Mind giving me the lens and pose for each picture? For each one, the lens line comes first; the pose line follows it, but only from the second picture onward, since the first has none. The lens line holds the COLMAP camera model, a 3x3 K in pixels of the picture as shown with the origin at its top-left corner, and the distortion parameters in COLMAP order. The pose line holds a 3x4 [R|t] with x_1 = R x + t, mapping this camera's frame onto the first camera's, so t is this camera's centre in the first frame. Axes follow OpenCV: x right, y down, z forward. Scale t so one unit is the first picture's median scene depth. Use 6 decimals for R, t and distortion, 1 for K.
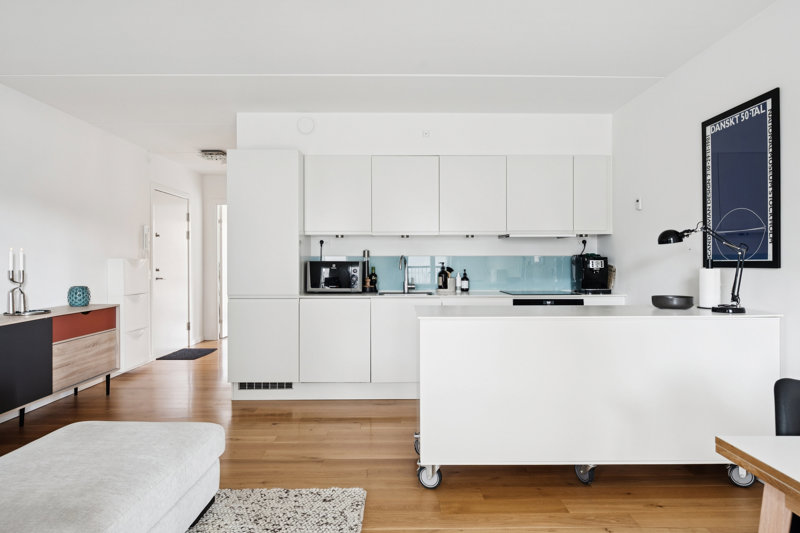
lens RADIAL K [[479.8, 0, 400.7], [0, 479.8, 265.1], [0, 0, 1]] dist [-0.007678, -0.001543]
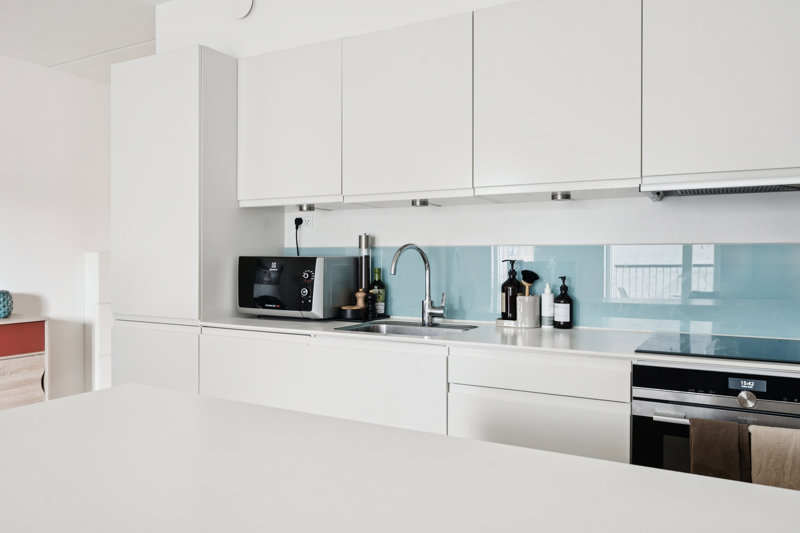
lens RADIAL K [[594.3, 0, 400.5], [0, 594.3, 261.3], [0, 0, 1]] dist [0.004176, 0.000182]
pose [[0.871770, 0.006835, -0.489867, 0.299578], [-0.008994, 0.999957, -0.002055, -0.002602], [0.489832, 0.006198, 0.871795, 0.533738]]
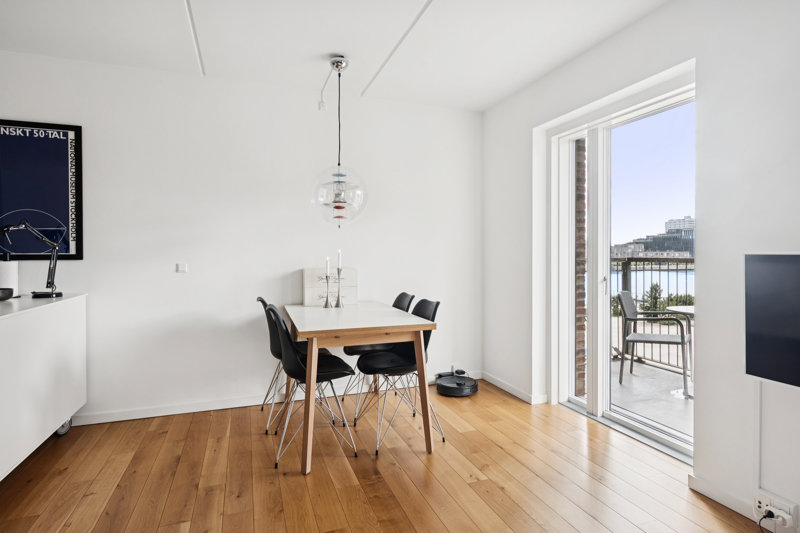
lens RADIAL K [[426.2, 0, 400.1], [0, 426.2, 258.9], [0, 0, 1]] dist [-0.005191, 0.001843]
pose [[-0.333383, -0.005915, 0.942773, -0.382843], [0.007824, 0.999929, 0.009040, -0.000045], [-0.942759, 0.010390, -0.333313, 0.327782]]
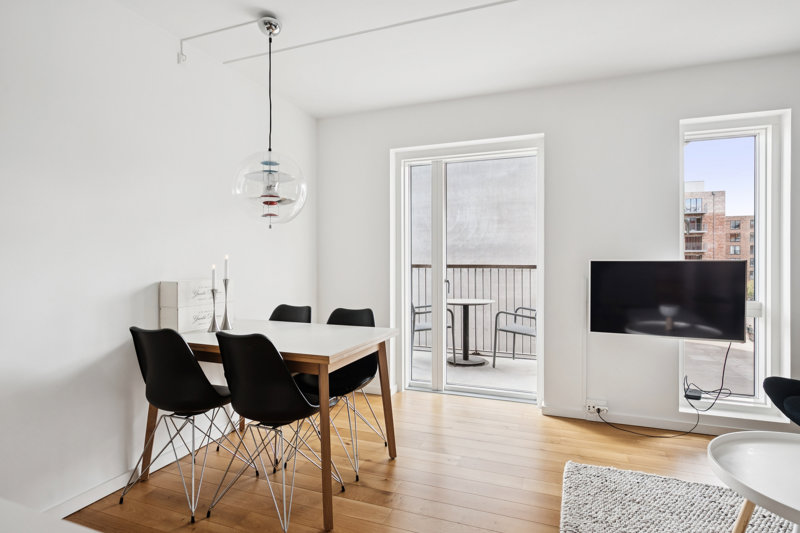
lens RADIAL K [[422.6, 0, 402.5], [0, 422.6, 263.4], [0, 0, 1]] dist [-0.001761, 0.001694]
pose [[-0.931671, 0.003579, 0.363285, -0.054400], [0.006711, 0.999950, 0.007359, -0.001942], [-0.363240, 0.009294, -0.931649, 0.650659]]
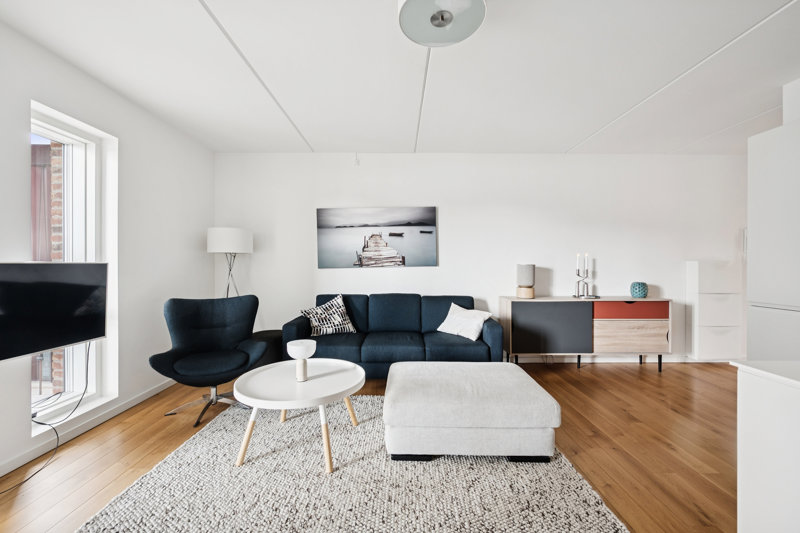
lens RADIAL K [[329.9, 0, 402.5], [0, 329.9, 266.1], [0, 0, 1]] dist [-0.004178, 0.000159]
pose [[-0.003547, 0.007174, -0.999968, 0.247653], [-0.008468, 0.999938, 0.007204, -0.001402], [0.999958, 0.008494, -0.003486, 0.358077]]
